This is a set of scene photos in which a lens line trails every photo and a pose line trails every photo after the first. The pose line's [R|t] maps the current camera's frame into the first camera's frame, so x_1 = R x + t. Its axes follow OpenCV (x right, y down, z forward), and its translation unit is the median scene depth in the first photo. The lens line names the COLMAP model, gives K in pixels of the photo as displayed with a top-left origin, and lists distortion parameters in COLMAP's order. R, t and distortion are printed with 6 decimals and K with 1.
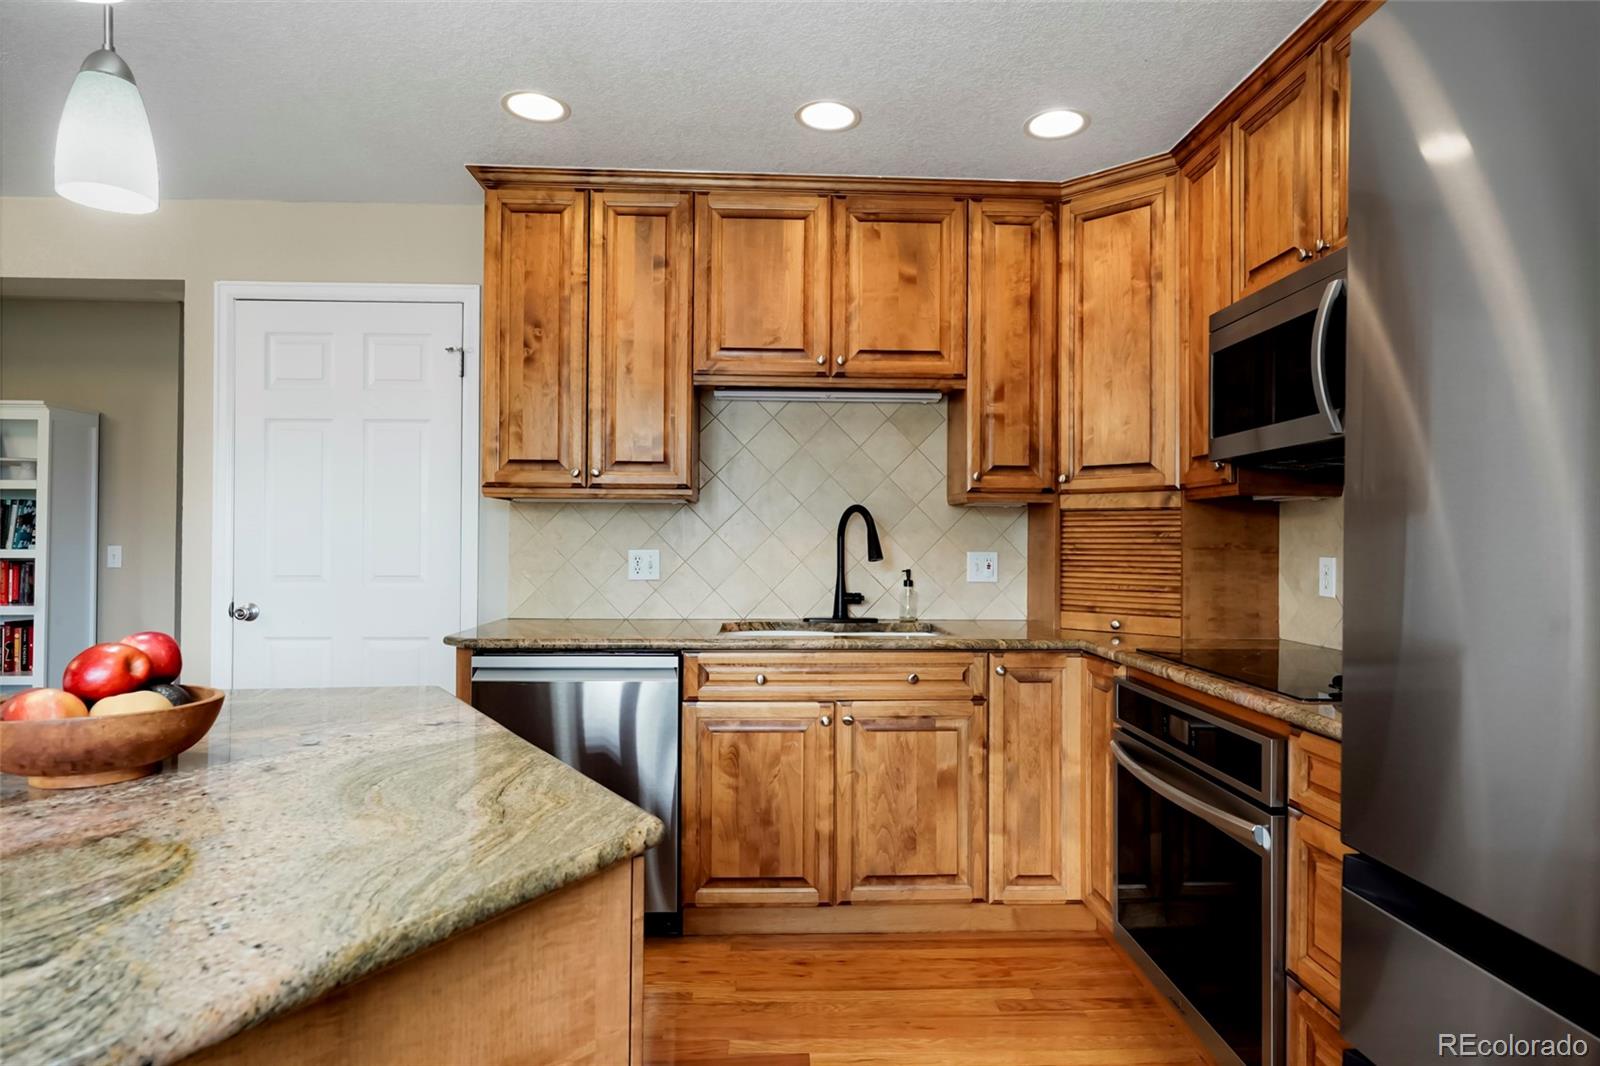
lens RADIAL K [[882.0, 0, 806.9], [0, 882.0, 530.0], [0, 0, 1]] dist [0.000887, 0.002949]
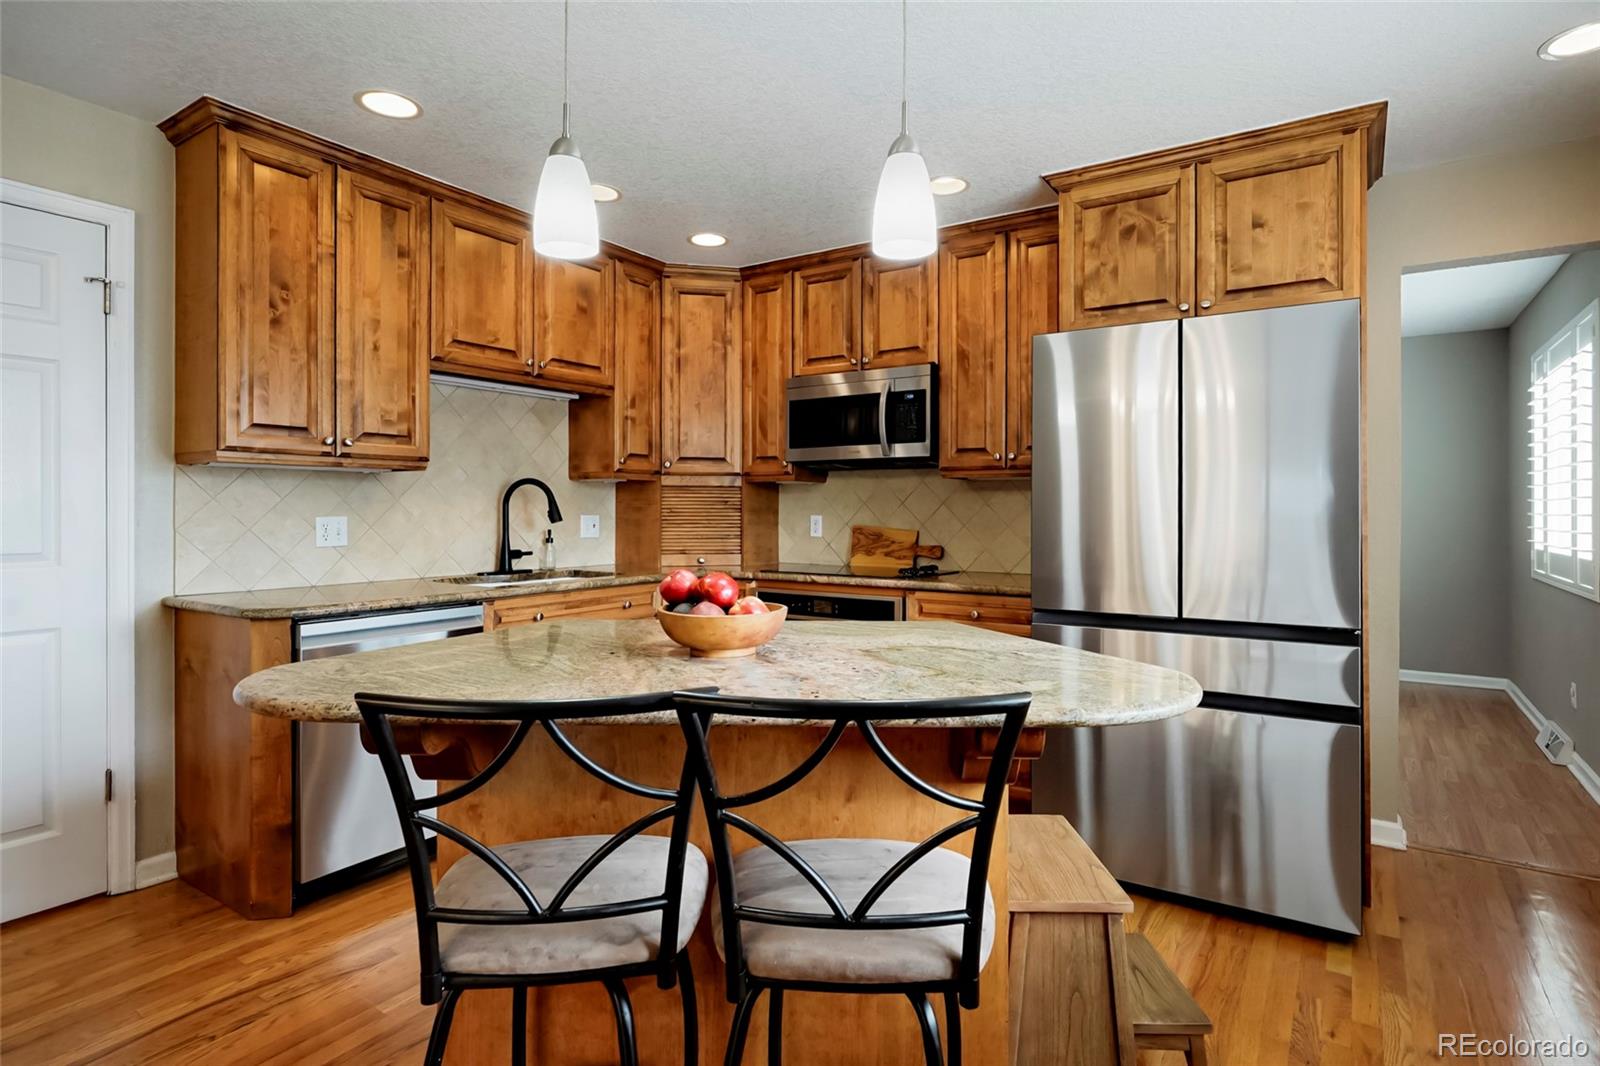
lens RADIAL K [[832.2, 0, 807.4], [0, 832.2, 505.0], [0, 0, 1]] dist [-0.002888, 0.000732]
pose [[0.587004, -0.001842, 0.809582, -0.706764], [-0.007569, 0.999941, 0.007763, -0.003376], [-0.809549, -0.010685, 0.586956, -0.008794]]
